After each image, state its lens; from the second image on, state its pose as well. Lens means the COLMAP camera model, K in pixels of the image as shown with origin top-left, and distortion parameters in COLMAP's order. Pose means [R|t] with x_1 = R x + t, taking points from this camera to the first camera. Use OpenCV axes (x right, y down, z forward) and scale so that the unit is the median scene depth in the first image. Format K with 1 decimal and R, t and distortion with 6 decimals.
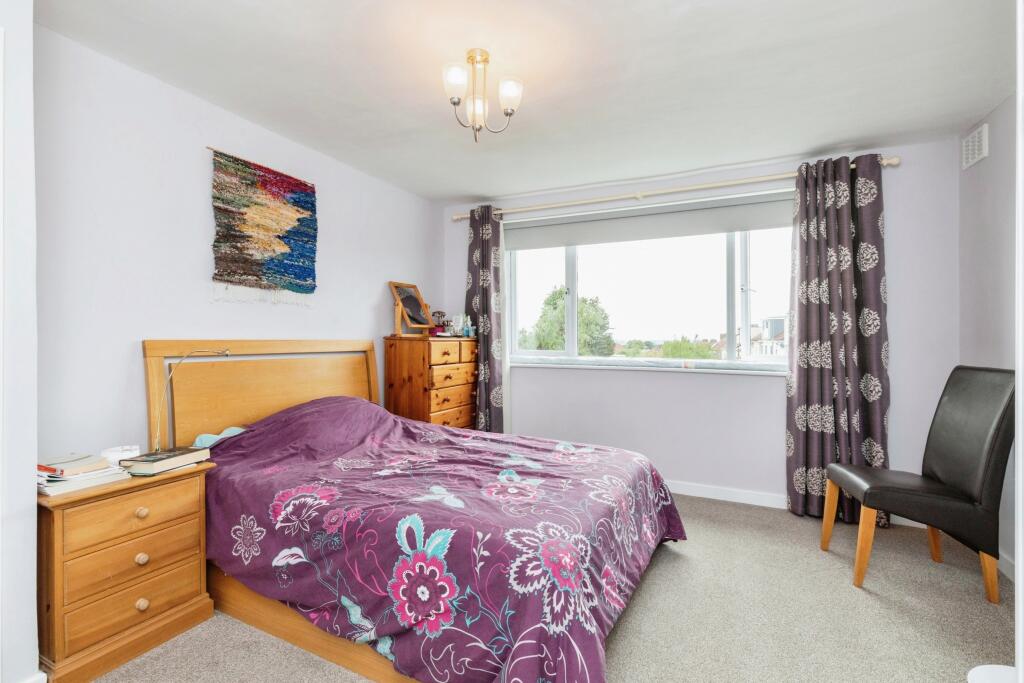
lens RADIAL K [[465.8, 0, 507.5], [0, 465.8, 337.2], [0, 0, 1]] dist [0.000491, 0.000037]
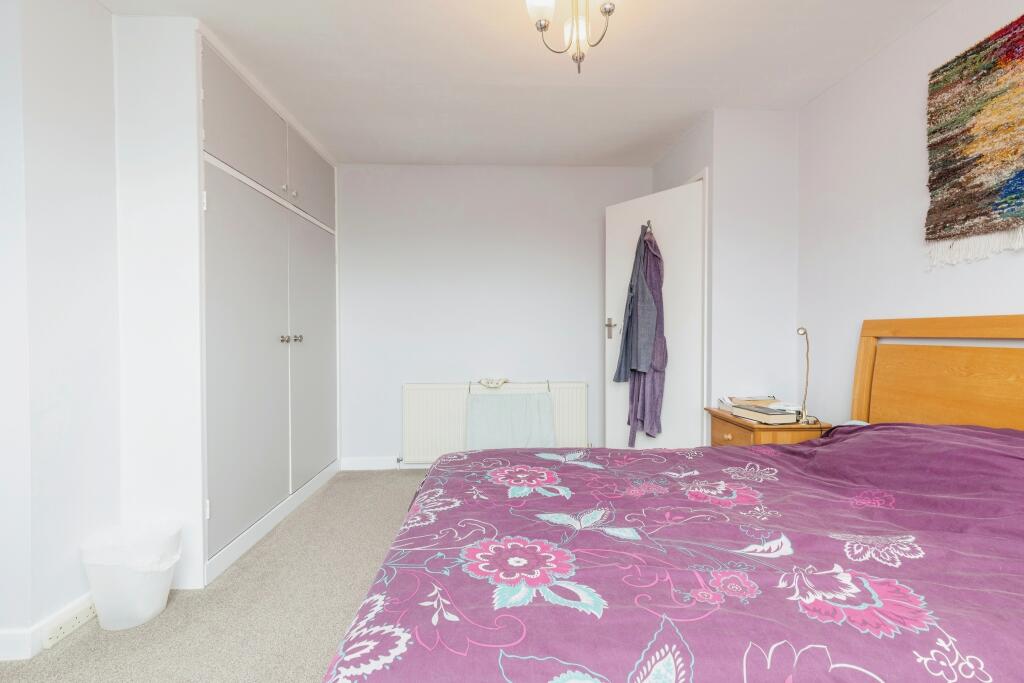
lens RADIAL K [[465.8, 0, 508.3], [0, 465.8, 341.4], [0, 0, 1]] dist [0.000491, 0.000037]
pose [[-0.884621, 0.004045, -0.466294, 0.338155], [-0.004439, 0.999844, 0.017095, 0.032810], [0.466290, 0.017192, -0.884465, 1.308671]]
